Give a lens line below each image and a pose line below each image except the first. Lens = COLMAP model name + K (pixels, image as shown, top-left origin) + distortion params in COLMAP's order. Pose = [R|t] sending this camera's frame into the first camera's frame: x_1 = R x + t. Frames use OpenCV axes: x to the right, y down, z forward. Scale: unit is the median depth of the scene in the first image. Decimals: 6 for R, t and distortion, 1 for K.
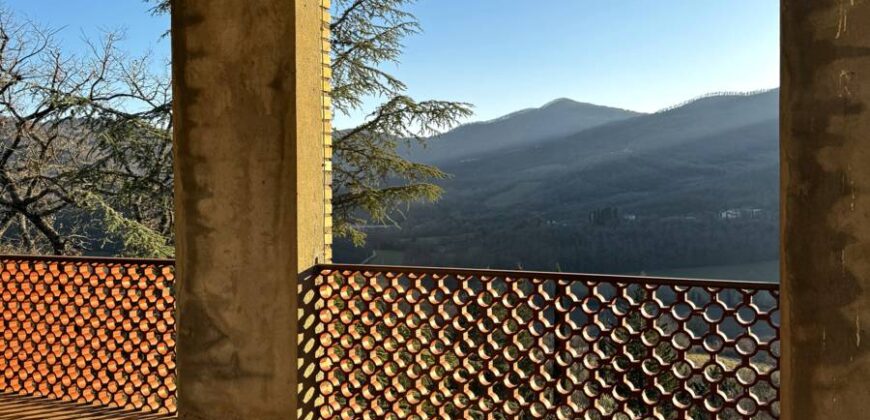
lens RADIAL K [[807.8, 0, 430.1], [0, 807.8, 208.3], [0, 0, 1]] dist [0.094669, 0.000000]
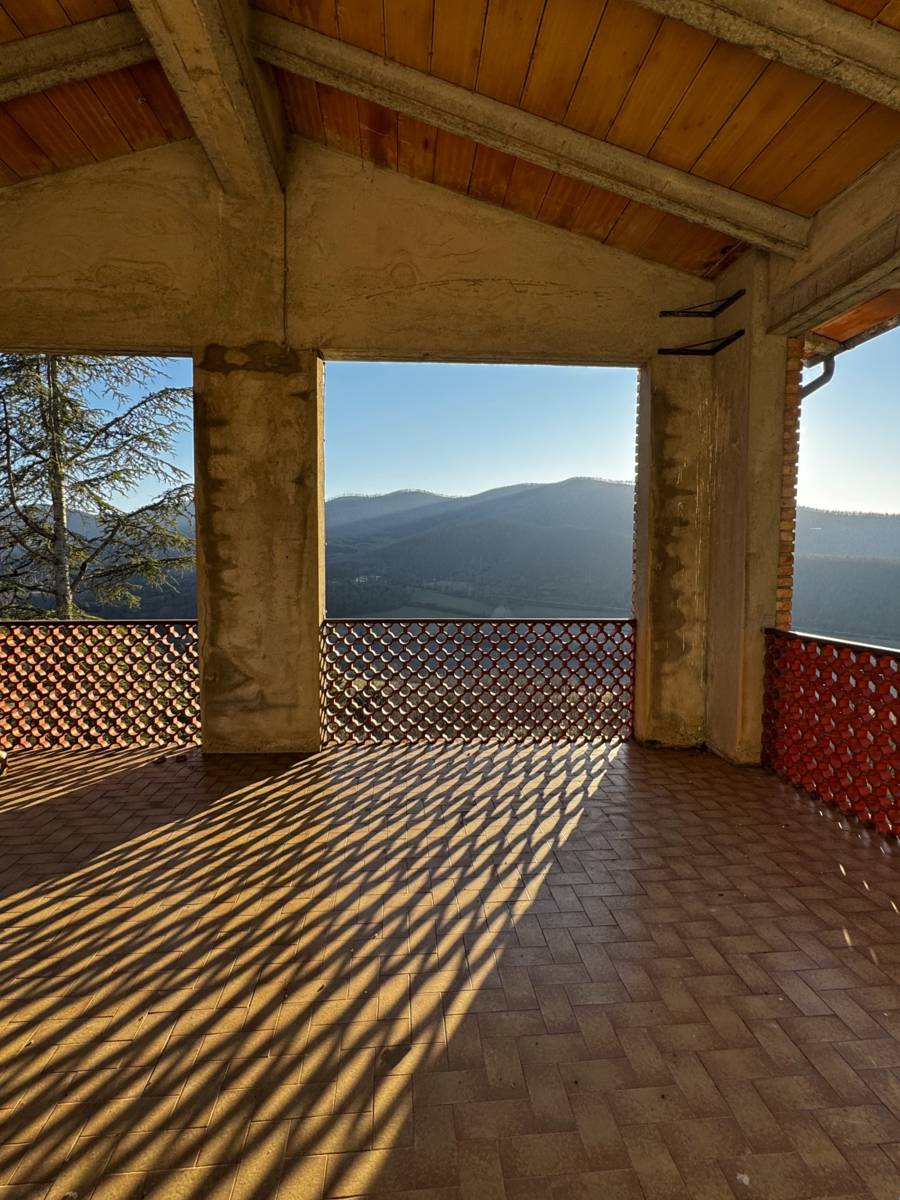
lens RADIAL K [[605.5, 0, 448.0], [0, 605.5, 597.8], [0, 0, 1]] dist [-0.000022, -0.000076]
pose [[0.883416, -0.017811, 0.468251, -0.433928], [0.000615, 0.999321, 0.036850, -0.002544], [-0.468590, -0.032266, 0.882827, 0.033486]]
